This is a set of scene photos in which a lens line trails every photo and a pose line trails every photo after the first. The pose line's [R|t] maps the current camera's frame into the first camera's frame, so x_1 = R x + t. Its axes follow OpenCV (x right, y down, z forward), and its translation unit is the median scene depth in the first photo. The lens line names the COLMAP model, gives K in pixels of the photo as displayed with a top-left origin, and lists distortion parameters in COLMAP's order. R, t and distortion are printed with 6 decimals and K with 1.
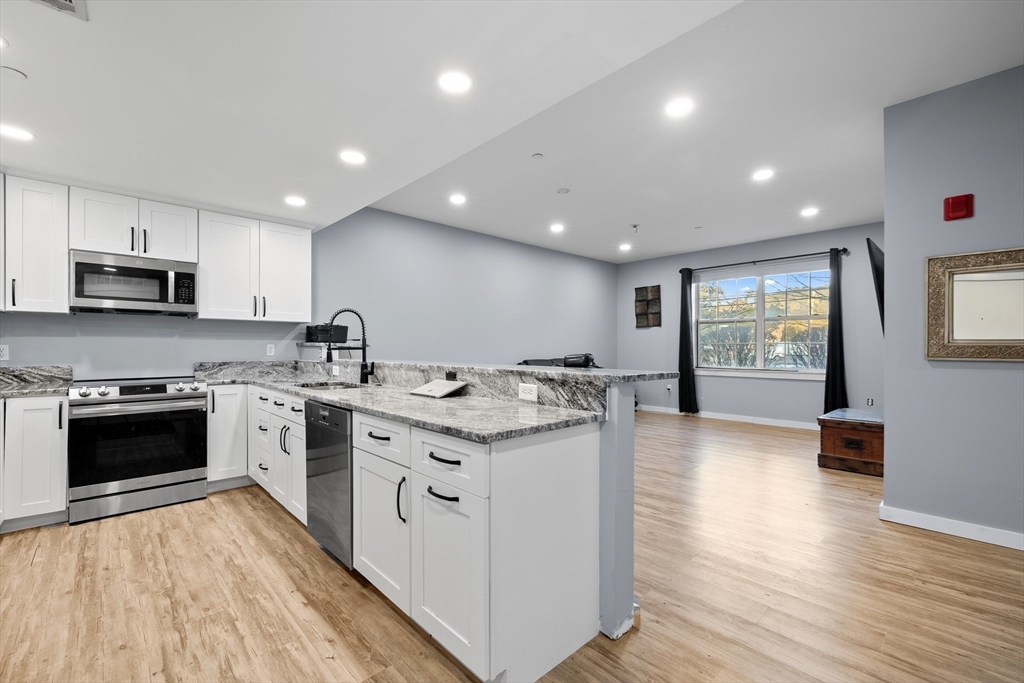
lens RADIAL K [[429.4, 0, 501.1], [0, 429.4, 348.8], [0, 0, 1]] dist [-0.000704, -0.000672]
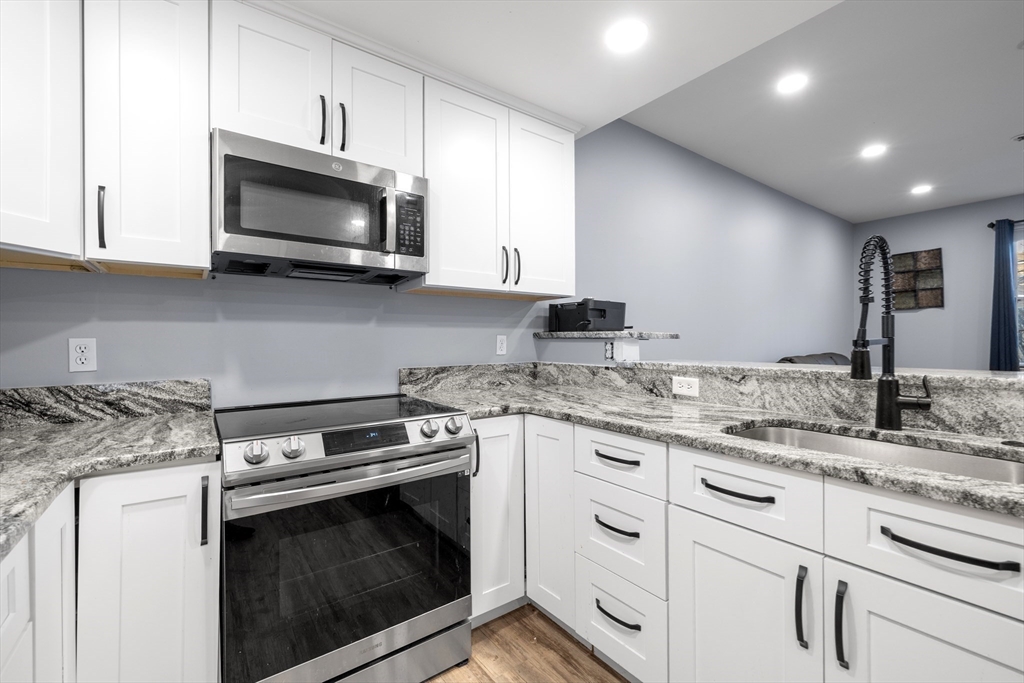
lens RADIAL K [[429.4, 0, 506.5], [0, 429.4, 341.1], [0, 0, 1]] dist [-0.000704, -0.000672]
pose [[0.992828, -0.005465, -0.119429, -0.621351], [0.005421, 0.999985, -0.000690, -0.002688], [0.119431, 0.000038, 0.992842, 0.565061]]
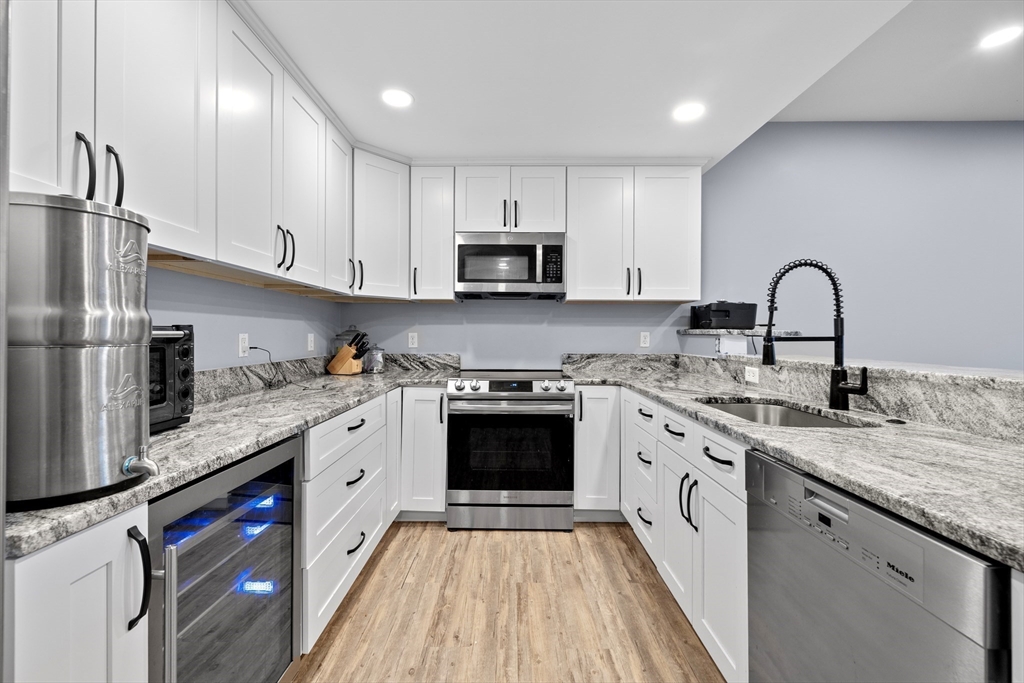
lens RADIAL K [[429.4, 0, 506.3], [0, 429.4, 335.3], [0, 0, 1]] dist [-0.000704, -0.000672]
pose [[0.723027, 0.002231, -0.690816, -0.254828], [-0.005903, 0.999978, -0.002949, -0.001114], [0.690794, 0.006210, 0.723025, 0.378343]]
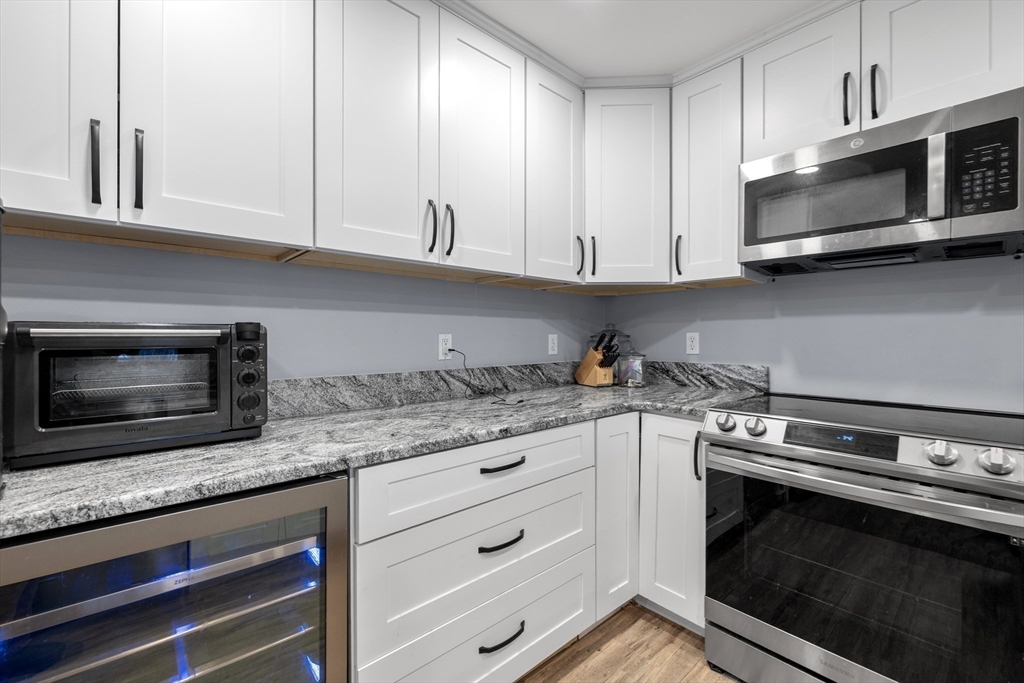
lens RADIAL K [[429.4, 0, 504.6], [0, 429.4, 338.0], [0, 0, 1]] dist [-0.000704, -0.000672]
pose [[-0.029081, 0.001525, -0.999576, -0.408661], [-0.005080, 0.999986, 0.001673, 0.000626], [0.999564, 0.005126, -0.029073, 0.678458]]
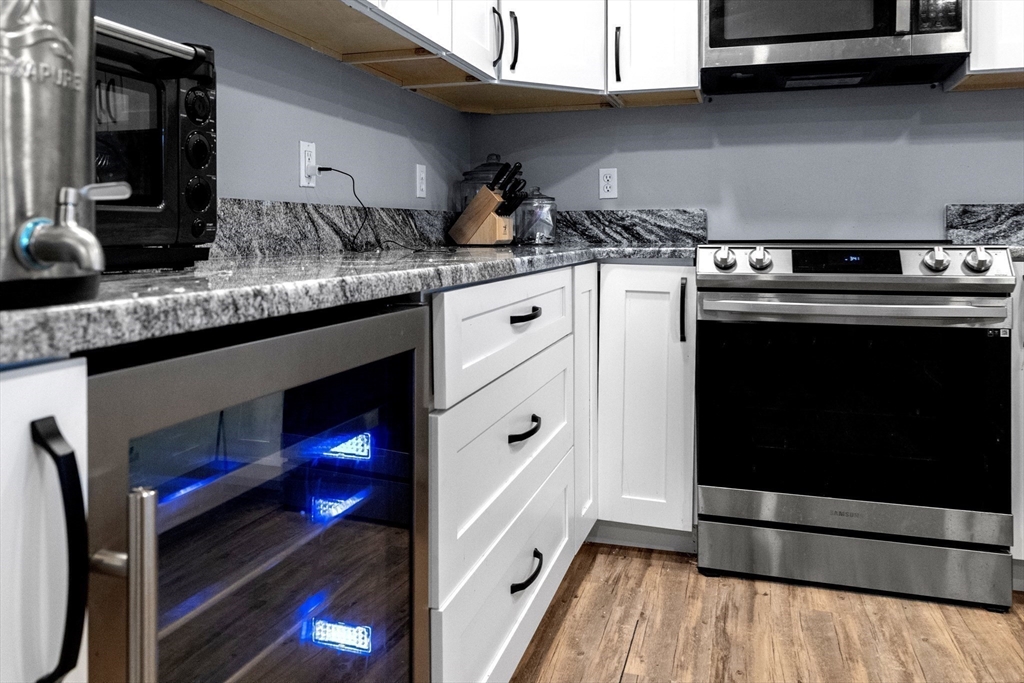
lens RADIAL K [[766.6, 0, 505.3], [0, 766.6, 233.7], [0, 0, 1]] dist [-0.004461, 0.007577]
pose [[0.491782, -0.002038, -0.870716, -0.395107], [-0.000172, 0.999997, -0.002437, 0.071467], [0.870718, 0.001348, 0.491780, 0.413512]]
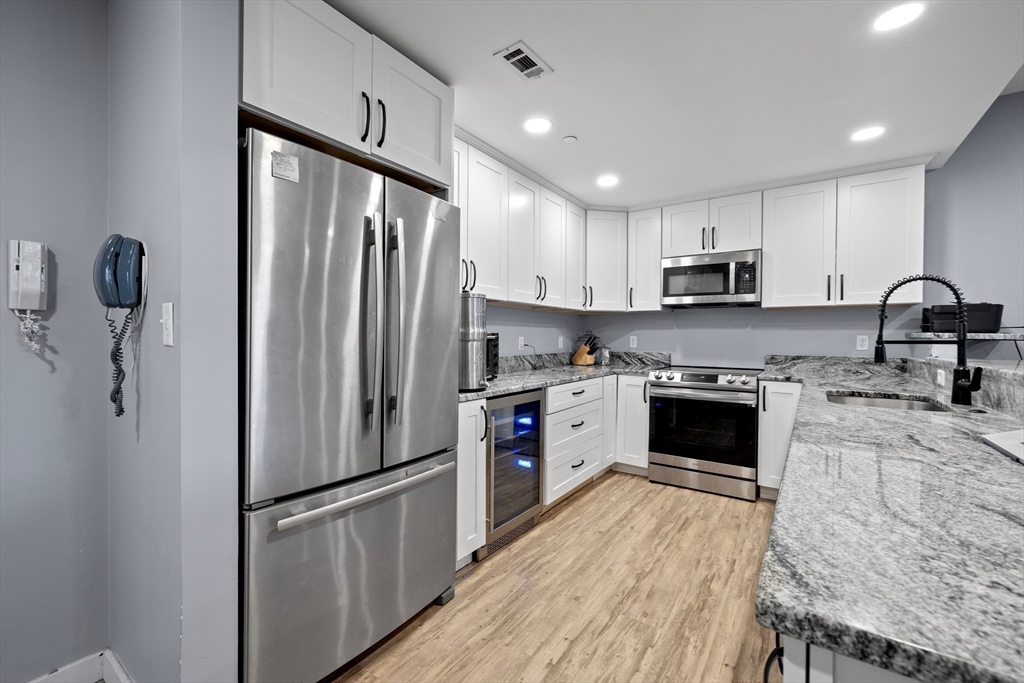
lens RADIAL K [[429.4, 0, 507.7], [0, 429.4, 340.2], [0, 0, 1]] dist [-0.000704, -0.000672]
pose [[0.207446, 0.009465, -0.978201, 0.106336], [-0.008967, 0.999930, 0.007773, -0.002705], [0.978205, 0.007159, 0.207517, 0.304491]]
